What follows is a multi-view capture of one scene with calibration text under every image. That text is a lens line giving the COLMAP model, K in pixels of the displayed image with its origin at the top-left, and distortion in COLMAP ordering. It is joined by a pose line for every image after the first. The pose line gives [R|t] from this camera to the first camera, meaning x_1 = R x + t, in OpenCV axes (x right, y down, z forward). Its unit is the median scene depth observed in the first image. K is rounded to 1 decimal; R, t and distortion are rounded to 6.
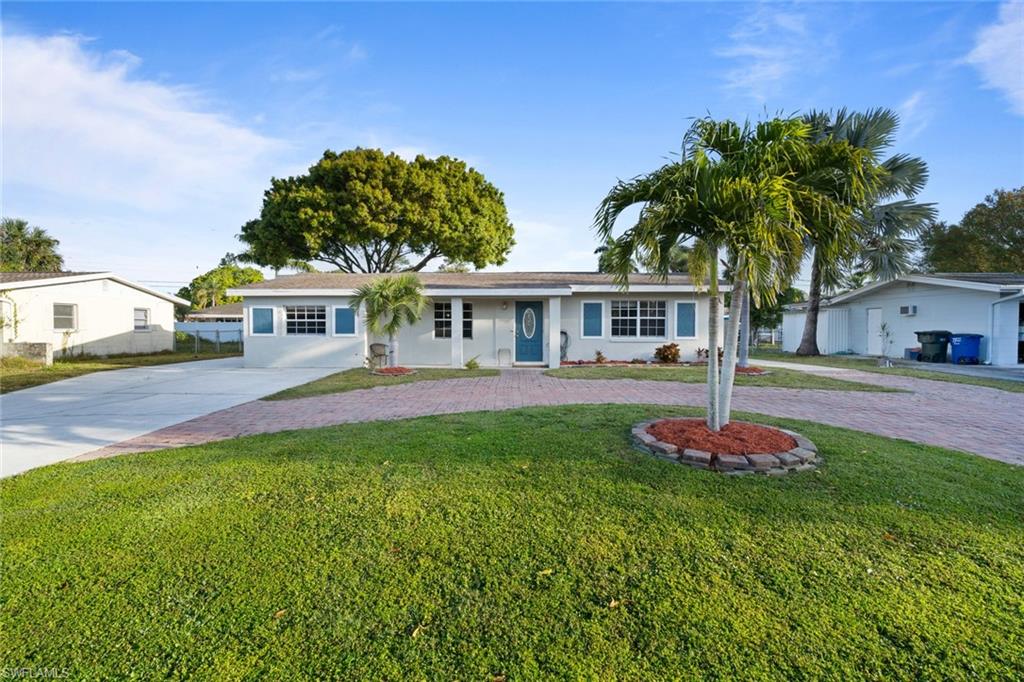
lens RADIAL K [[465.9, 0, 516.9], [0, 465.9, 338.1], [0, 0, 1]] dist [-0.007587, 0.003794]
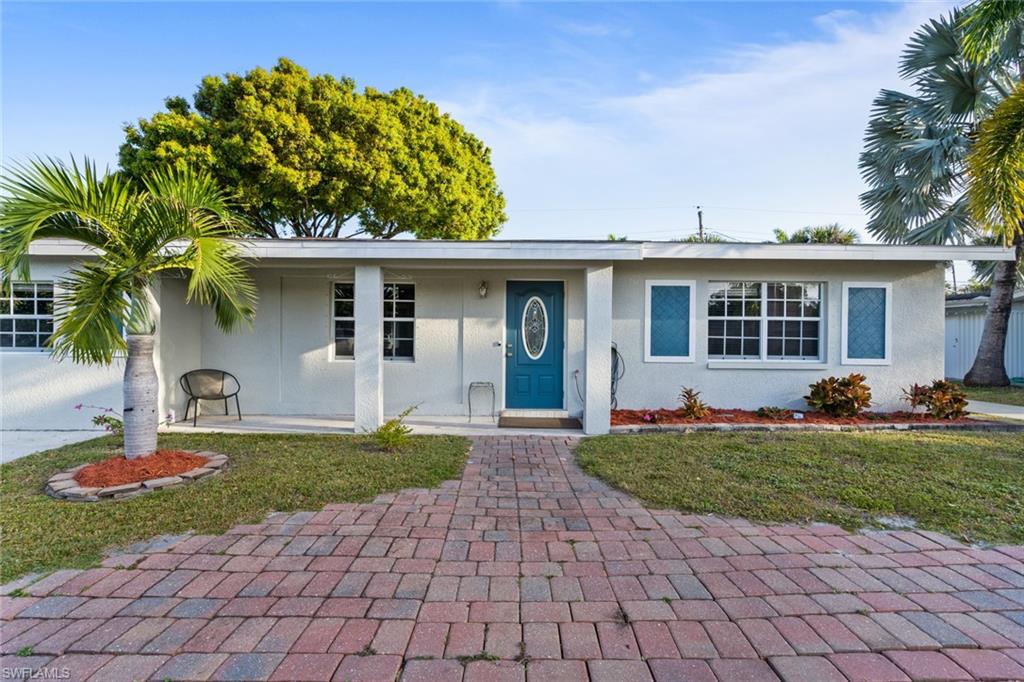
lens RADIAL K [[465.9, 0, 513.0], [0, 465.9, 344.5], [0, 0, 1]] dist [-0.007587, 0.003794]
pose [[0.999866, 0.007076, 0.014767, -0.002901], [-0.007034, 0.999971, -0.002871, -0.013418], [-0.014787, 0.002767, 0.999887, 0.517896]]
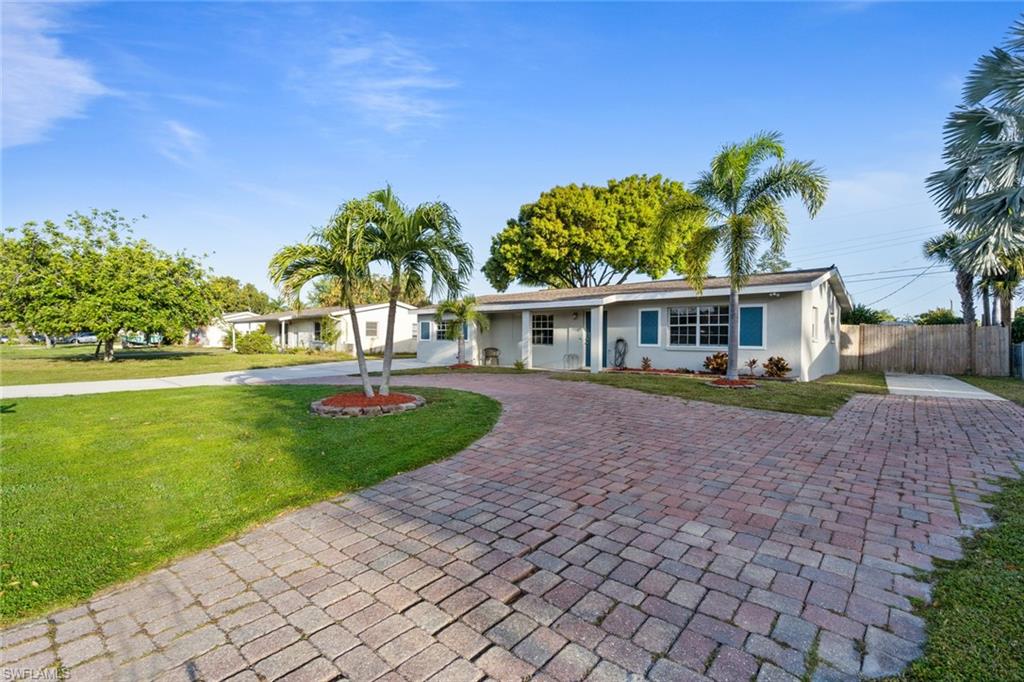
lens RADIAL K [[465.9, 0, 515.7], [0, 465.9, 336.1], [0, 0, 1]] dist [-0.007587, 0.003794]
pose [[0.758549, 0.000726, -0.651615, 0.581906], [-0.018071, 0.999638, -0.019923, 0.003816], [0.651365, 0.026888, 0.758288, 0.049365]]
